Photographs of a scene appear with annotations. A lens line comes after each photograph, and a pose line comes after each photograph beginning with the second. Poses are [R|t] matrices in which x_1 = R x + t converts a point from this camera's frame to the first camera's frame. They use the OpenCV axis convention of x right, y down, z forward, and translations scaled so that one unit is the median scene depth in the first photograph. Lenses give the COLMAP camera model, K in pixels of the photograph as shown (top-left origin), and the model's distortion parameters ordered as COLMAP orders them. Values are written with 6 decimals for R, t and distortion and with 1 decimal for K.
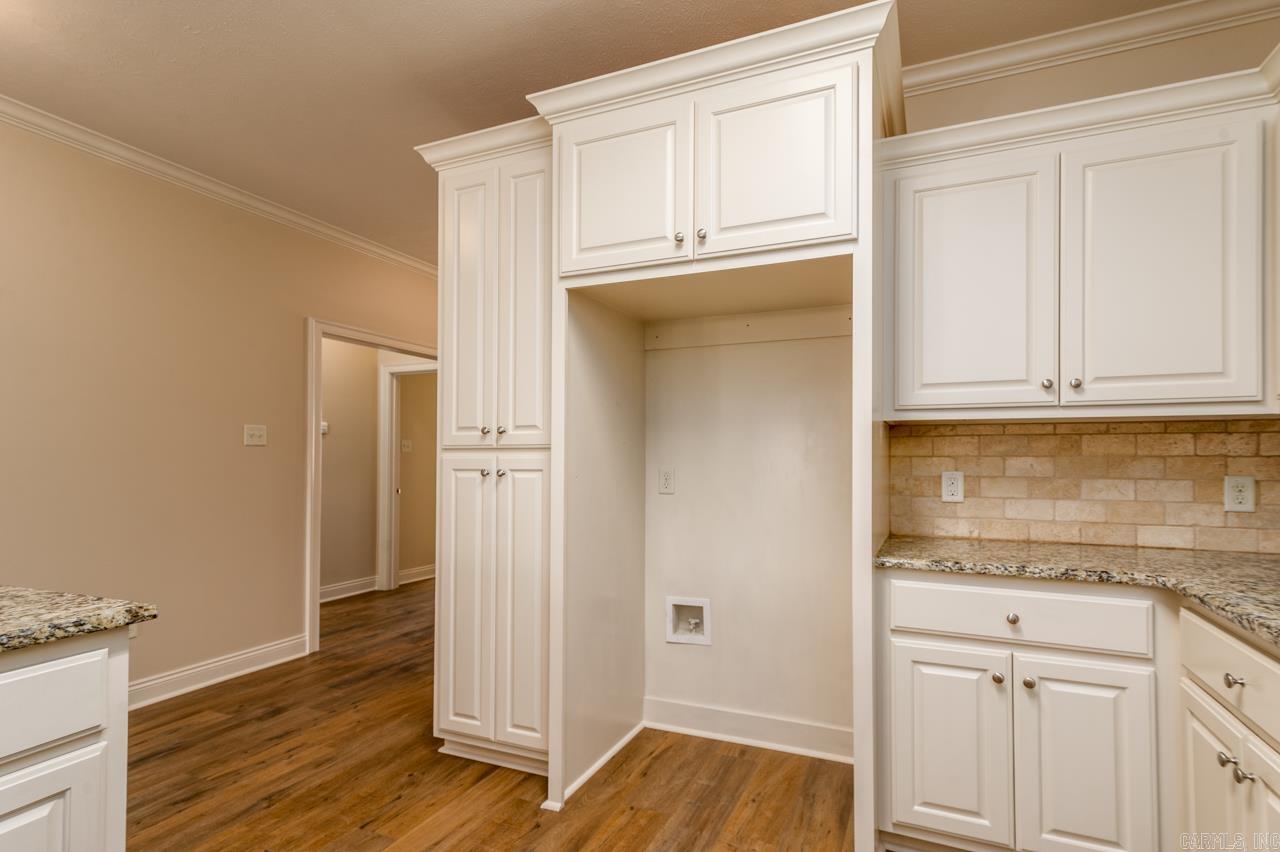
lens RADIAL K [[628.1, 0, 638.6], [0, 628.1, 443.6], [0, 0, 1]] dist [0.002252, 0.000372]
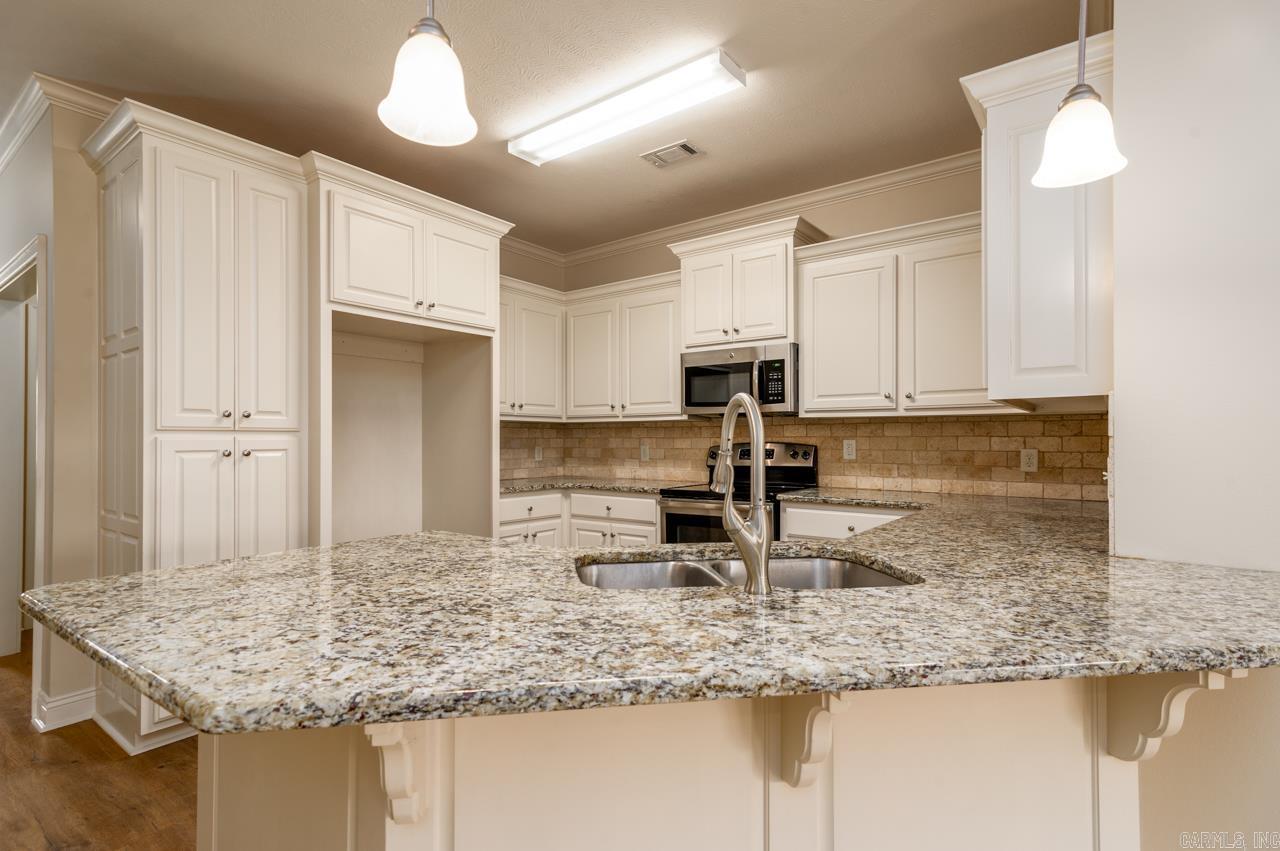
lens RADIAL K [[618.8, 0, 642.6], [0, 618.8, 432.5], [0, 0, 1]] dist [0.002730, 0.000431]
pose [[0.220333, 0.011096, 0.975362, -1.269484], [-0.020053, 0.999776, -0.006844, 0.004666], [-0.975219, -0.018051, 0.220506, 0.082028]]
